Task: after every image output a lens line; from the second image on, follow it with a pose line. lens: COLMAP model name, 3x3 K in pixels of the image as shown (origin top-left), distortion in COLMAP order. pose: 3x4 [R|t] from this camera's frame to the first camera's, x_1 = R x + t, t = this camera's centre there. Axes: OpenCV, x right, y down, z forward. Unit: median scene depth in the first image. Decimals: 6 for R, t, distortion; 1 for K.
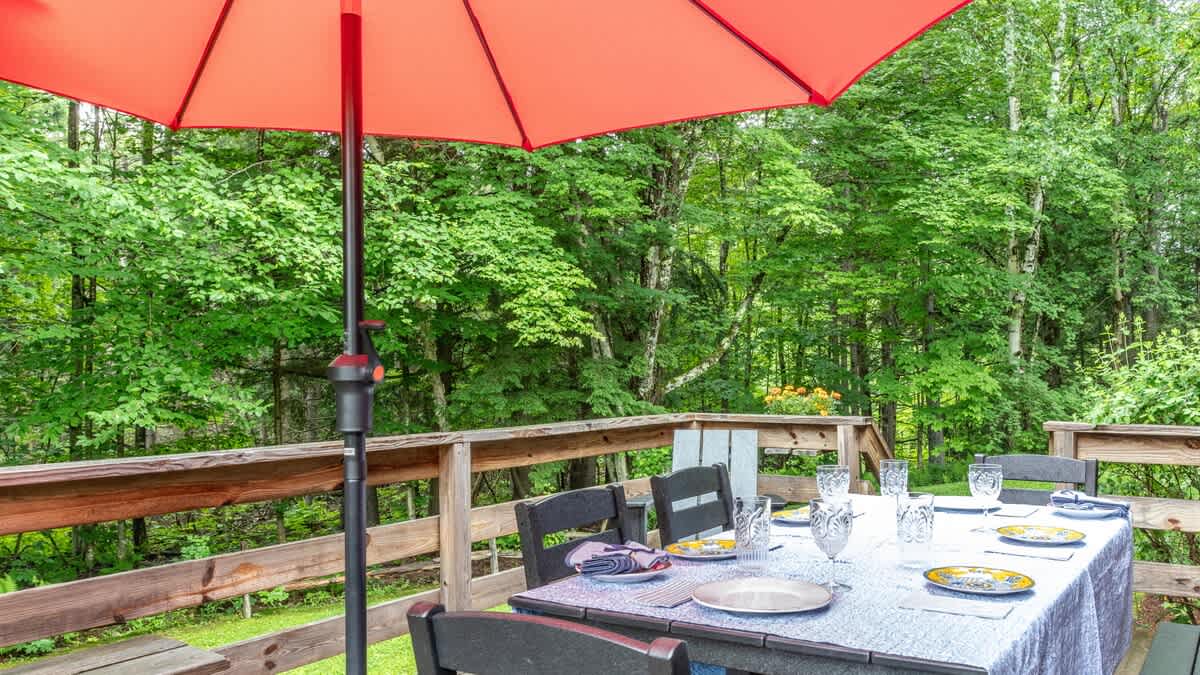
lens RADIAL K [[939.9, 0, 602.6], [0, 939.9, 357.9], [0, 0, 1]] dist [0.002472, -0.004681]
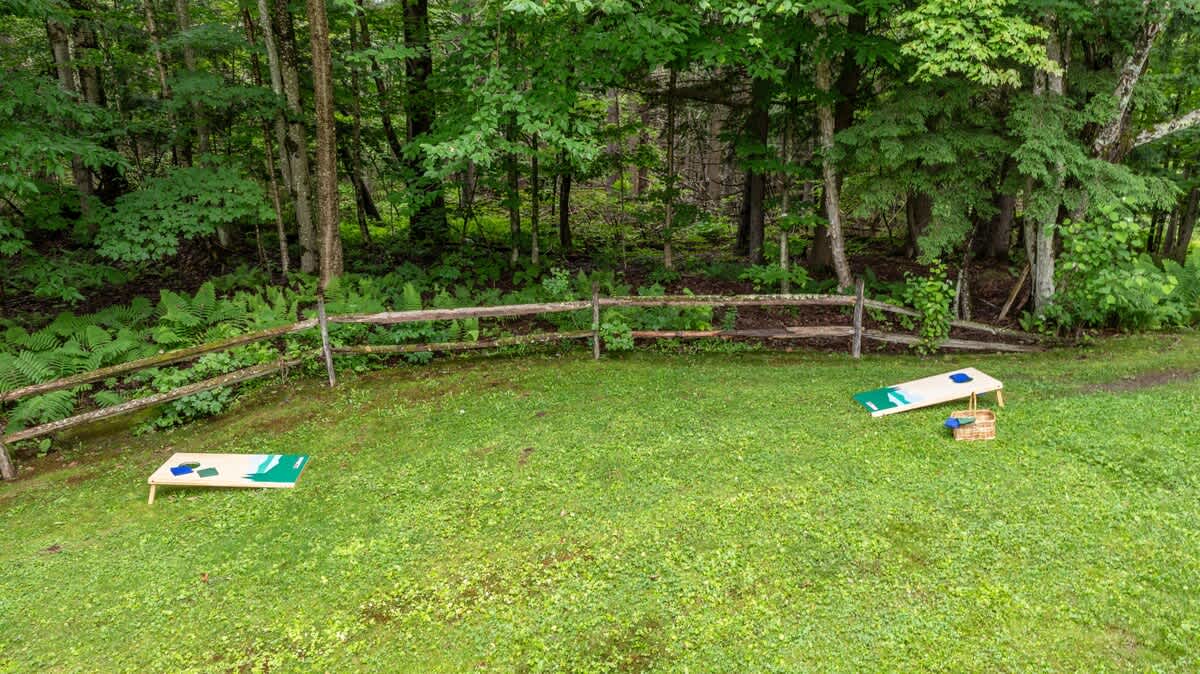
lens RADIAL K [[810.9, 0, 599.7], [0, 810.9, 360.1], [0, 0, 1]] dist [0.012278, 0.002163]
pose [[0.889072, 0.171897, -0.424266, -0.006738], [-0.021875, 0.941712, 0.335708, -0.013429], [0.457244, -0.289188, 0.841010, 0.301107]]
